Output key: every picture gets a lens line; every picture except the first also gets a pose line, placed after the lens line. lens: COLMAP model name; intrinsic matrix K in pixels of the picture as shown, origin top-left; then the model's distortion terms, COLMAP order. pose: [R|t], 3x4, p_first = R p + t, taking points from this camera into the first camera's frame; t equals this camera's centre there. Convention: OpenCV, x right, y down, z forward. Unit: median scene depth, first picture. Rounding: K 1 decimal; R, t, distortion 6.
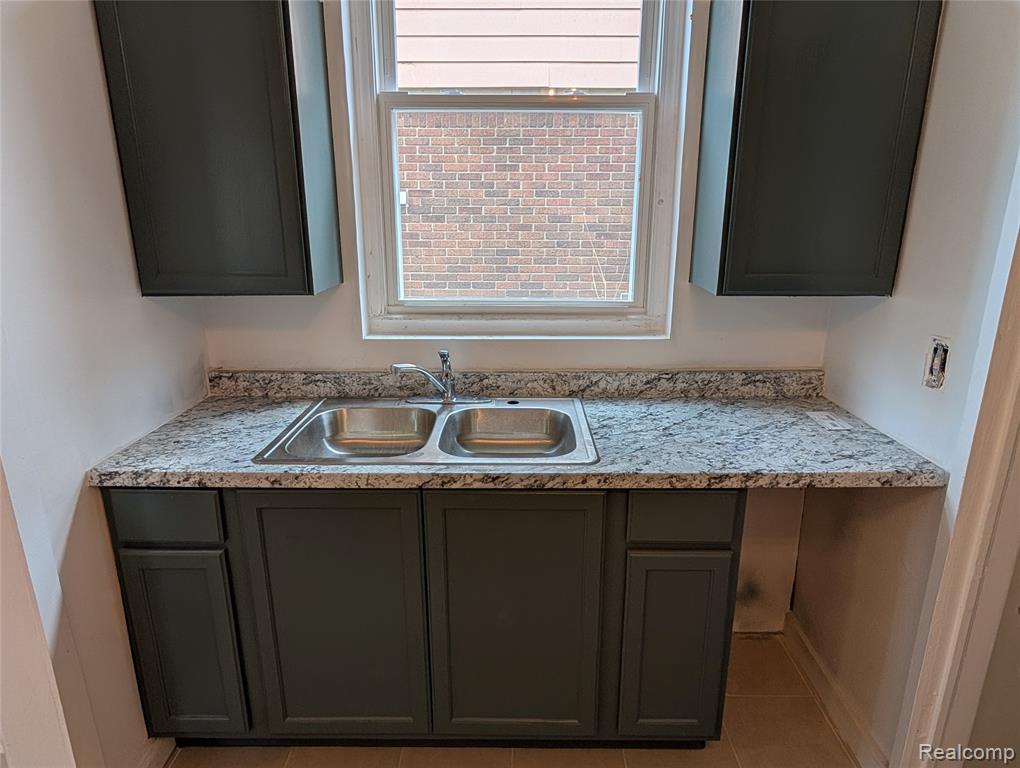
lens RADIAL K [[628.2, 0, 510.0], [0, 628.2, 384.0], [0, 0, 1]] dist [0.000169, -0.001049]
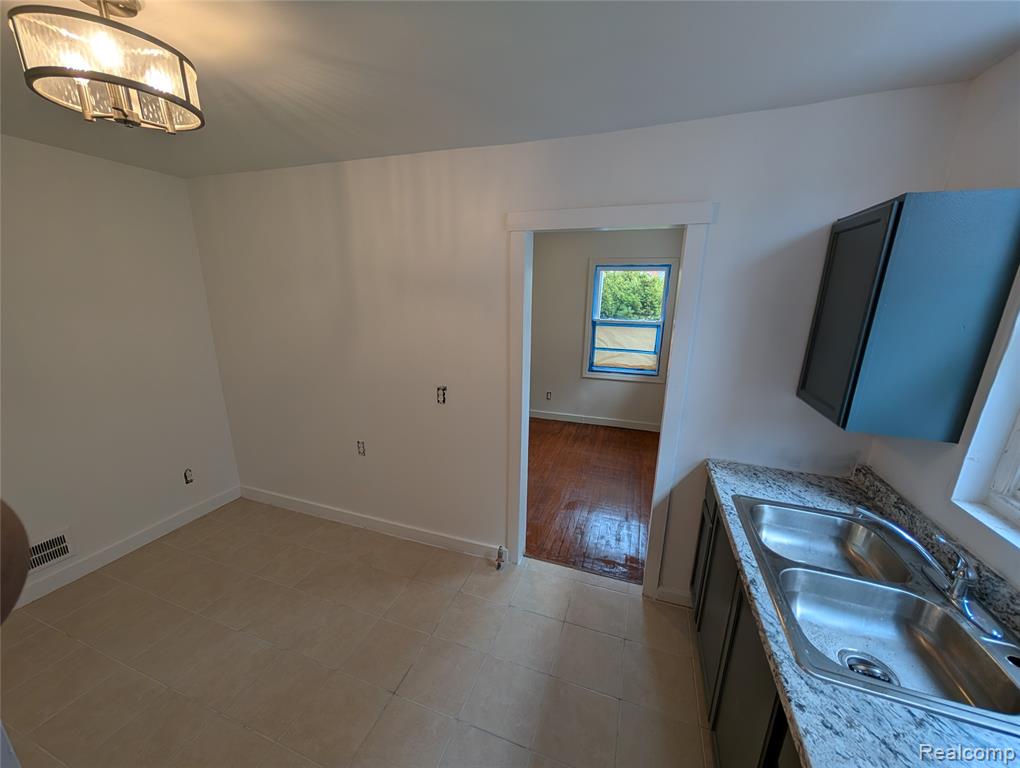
lens RADIAL K [[381.4, 0, 510.0], [0, 381.4, 384.0], [0, 0, 1]] dist [0.000232, -0.000005]
pose [[-0.318705, 0.227204, -0.920220, 0.597229], [-0.274679, 0.907049, 0.319083, -0.276956], [0.907182, 0.354458, -0.226673, 0.475518]]
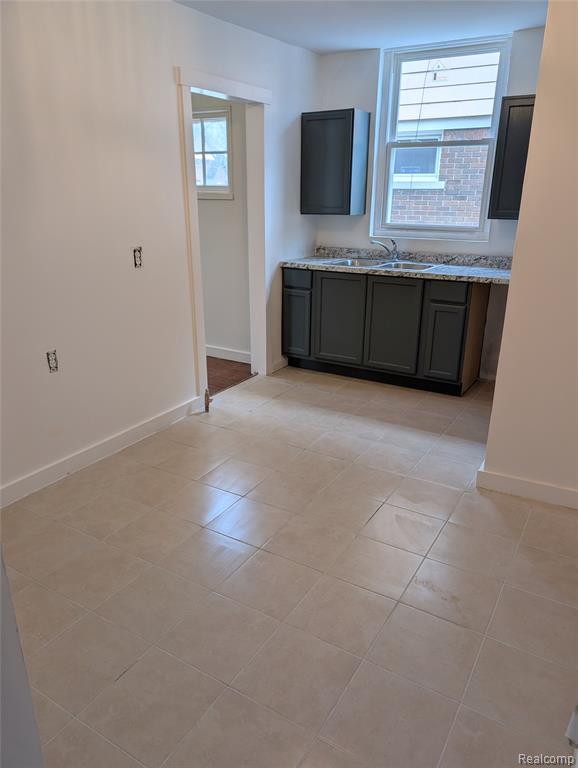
lens RADIAL K [[539.2, 0, 289.0], [0, 539.2, 384.0], [0, 0, 1]] dist [0.001208, -0.000149]
pose [[0.857537, 0.174568, -0.483897, 0.777491], [-0.145317, 0.984554, 0.097658, 0.416348], [0.493471, -0.013427, 0.869659, -1.315386]]
